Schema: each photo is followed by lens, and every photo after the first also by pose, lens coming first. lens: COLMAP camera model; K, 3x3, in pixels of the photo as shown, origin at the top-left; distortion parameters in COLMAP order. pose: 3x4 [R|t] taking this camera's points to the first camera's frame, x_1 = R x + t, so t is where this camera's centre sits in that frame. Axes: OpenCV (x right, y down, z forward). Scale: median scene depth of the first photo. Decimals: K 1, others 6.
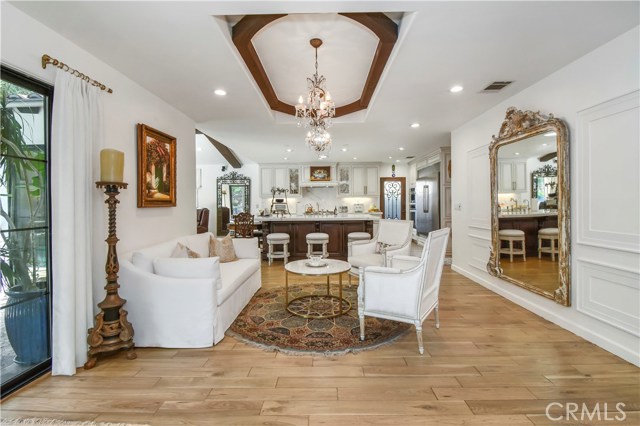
lens RADIAL K [[303.2, 0, 326.5], [0, 303.2, 204.1], [0, 0, 1]] dist [0.023049, -0.006303]
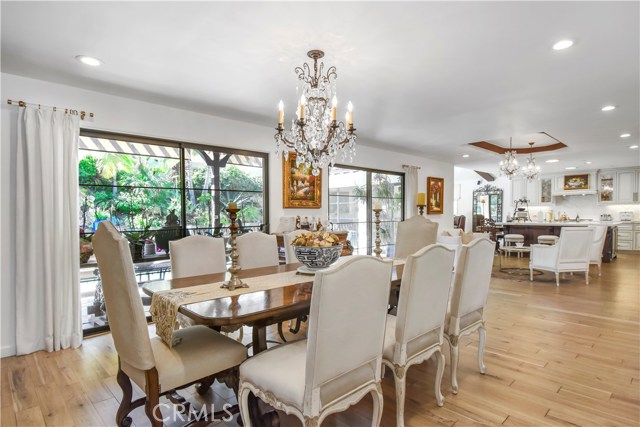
lens RADIAL K [[340.9, 0, 320.2], [0, 340.9, 220.4], [0, 0, 1]] dist [0.003586, 0.000015]
pose [[0.700569, 0.017950, -0.713359, 0.266062], [0.002074, 0.999628, 0.027190, -0.005894], [0.713582, -0.020528, 0.700271, -0.566142]]
